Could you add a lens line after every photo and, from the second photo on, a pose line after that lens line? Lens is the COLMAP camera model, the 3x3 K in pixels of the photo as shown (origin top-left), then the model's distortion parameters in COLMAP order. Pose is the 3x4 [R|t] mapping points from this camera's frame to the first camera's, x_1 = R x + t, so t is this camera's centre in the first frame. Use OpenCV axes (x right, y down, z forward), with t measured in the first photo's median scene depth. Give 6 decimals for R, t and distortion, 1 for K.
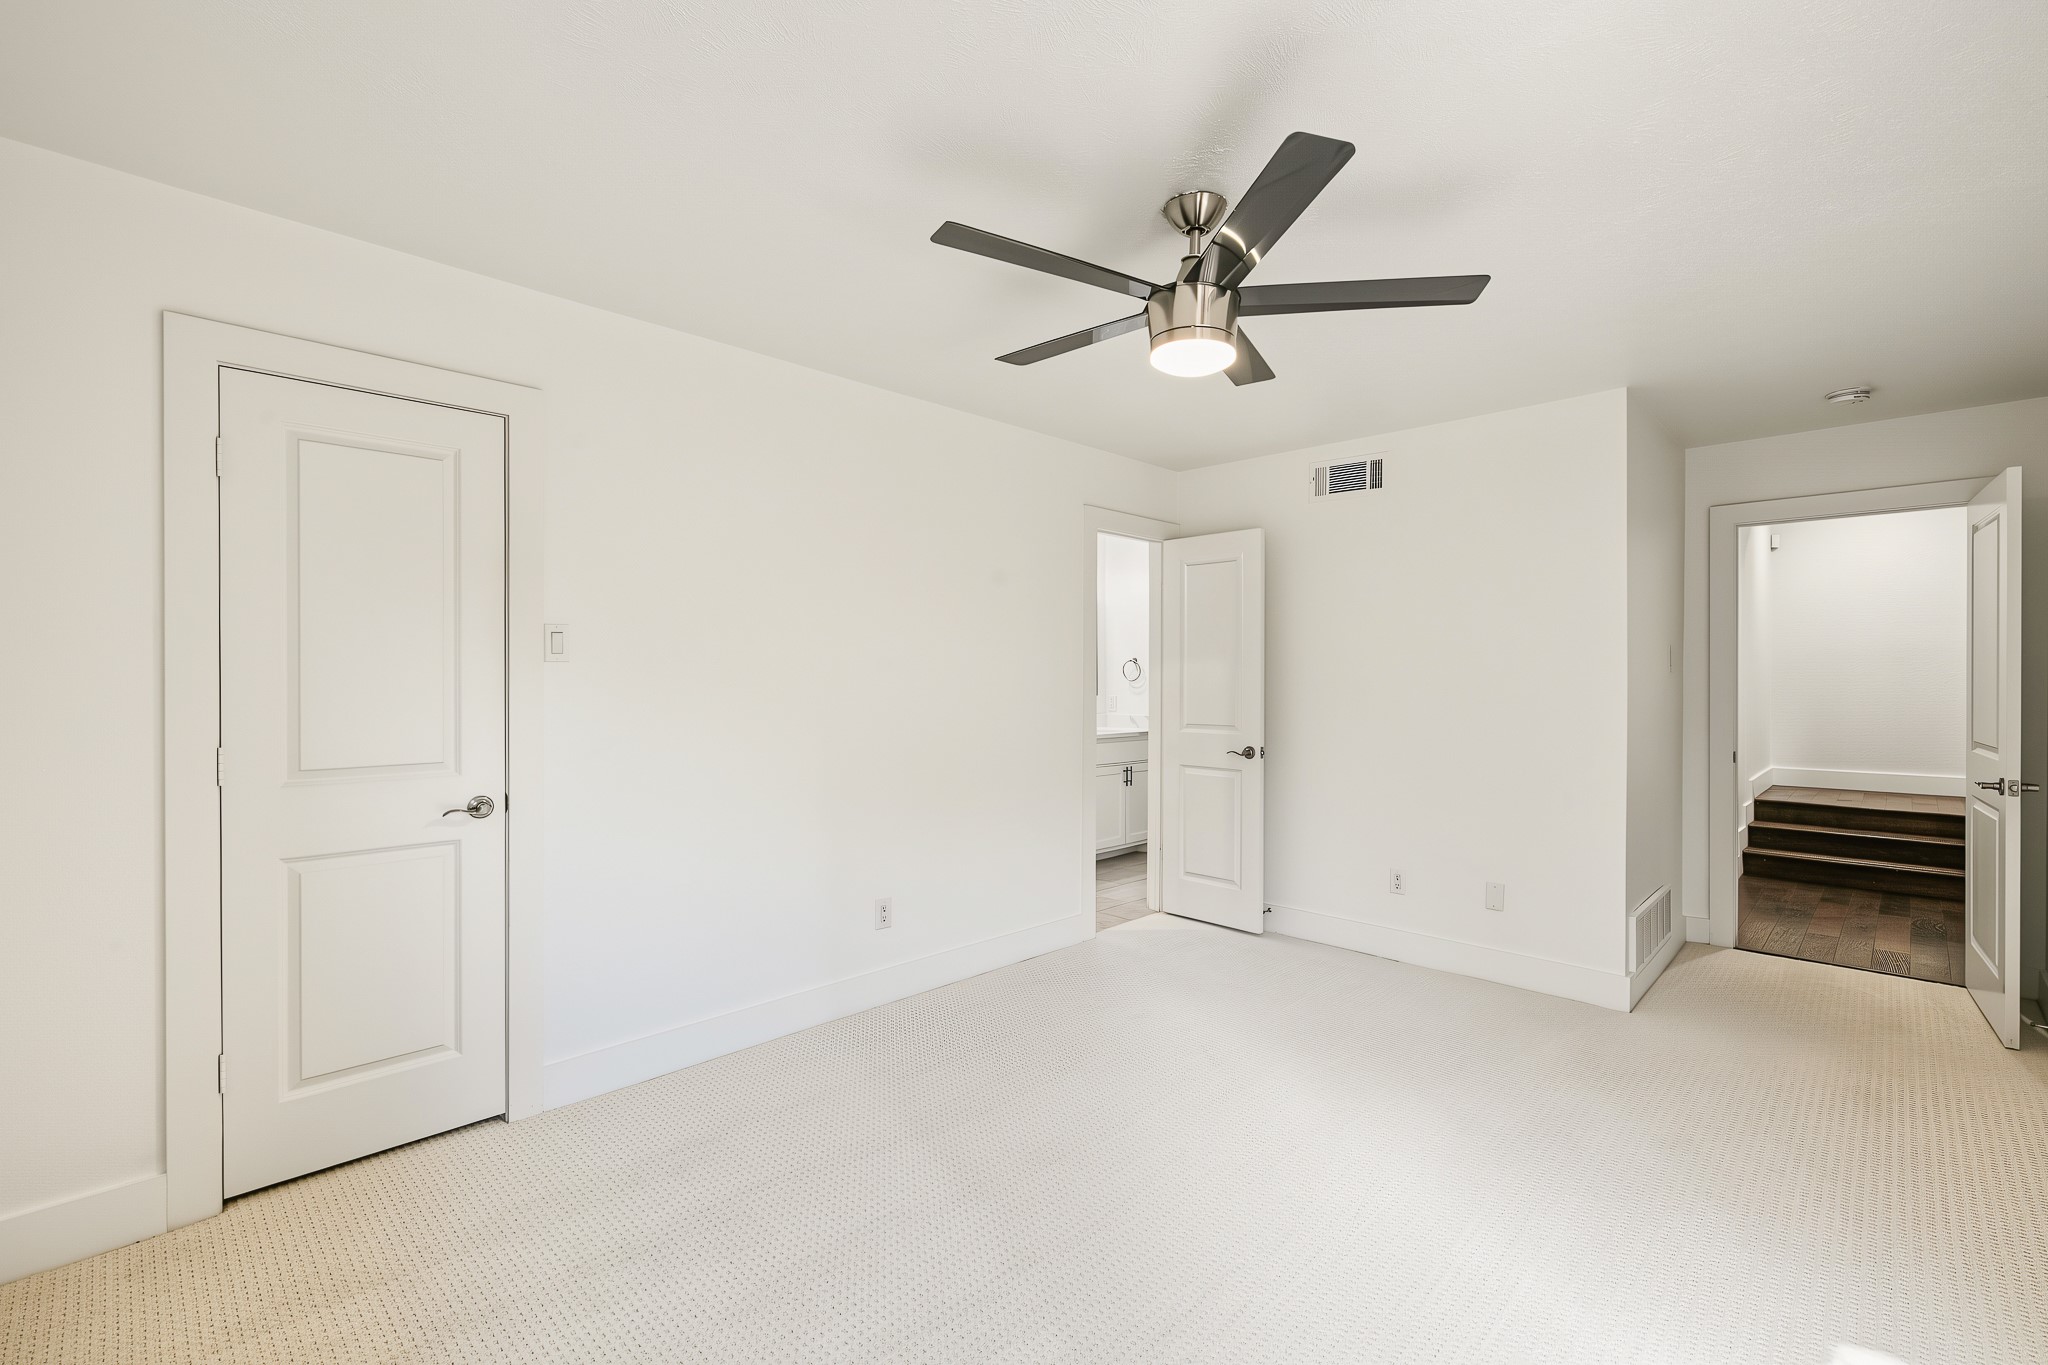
lens RADIAL K [[874.7, 0, 1024.0], [0, 874.7, 682.5], [0, 0, 1]] dist [0.002508, 0.000568]
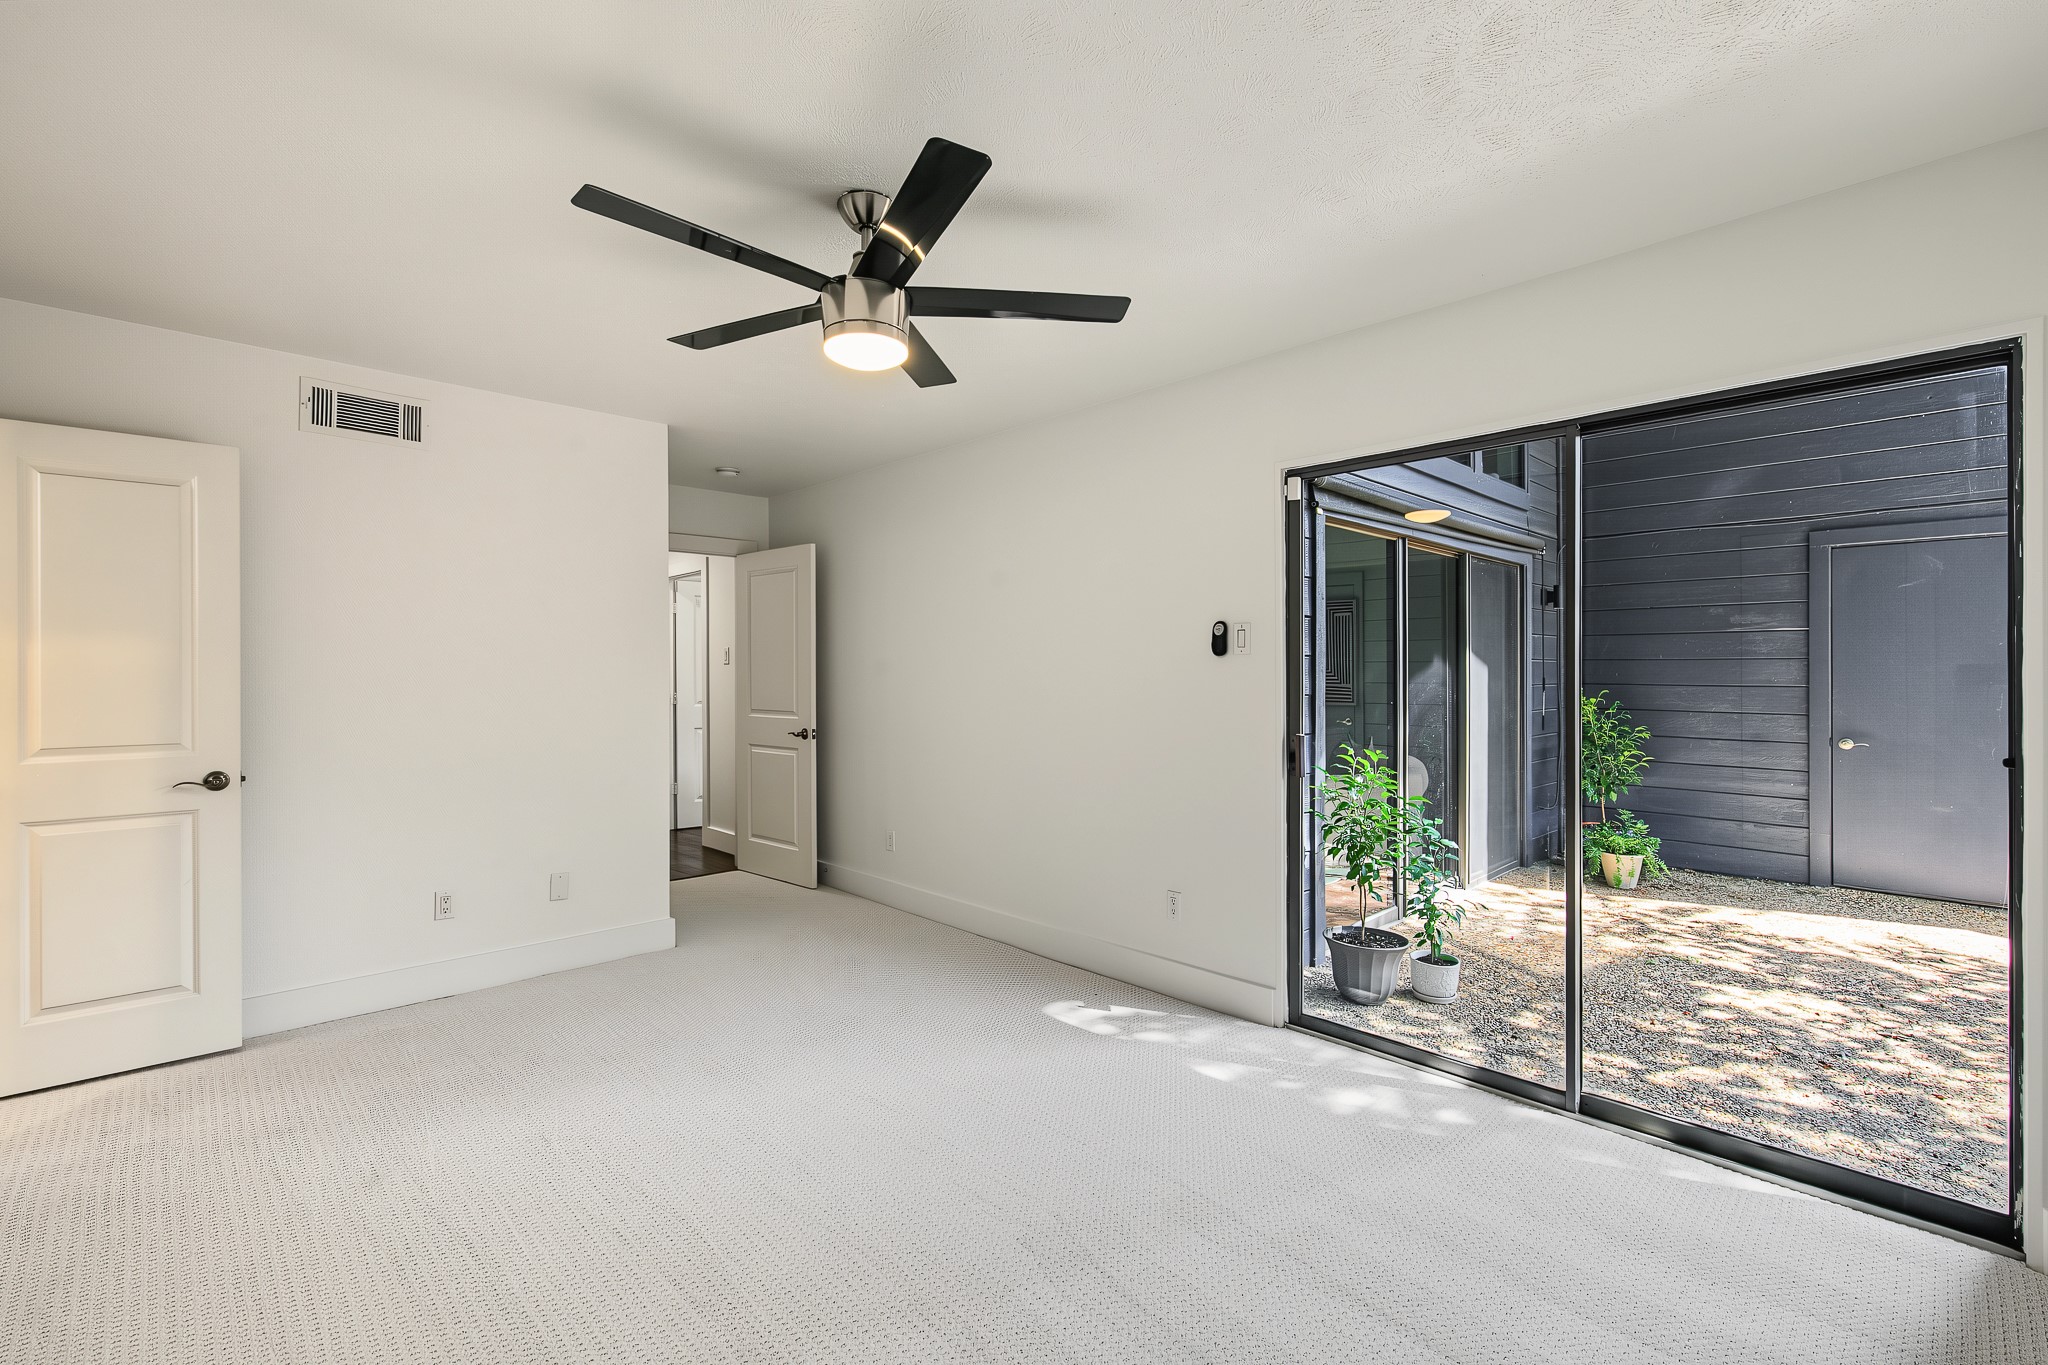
lens RADIAL K [[874.7, 0, 1024.0], [0, 874.7, 682.5], [0, 0, 1]] dist [0.002508, 0.000568]
pose [[0.054254, -0.010563, 0.998471, -0.387262], [0.011618, 0.999883, 0.009946, 0.006247], [-0.998460, 0.011061, 0.054371, 0.366029]]
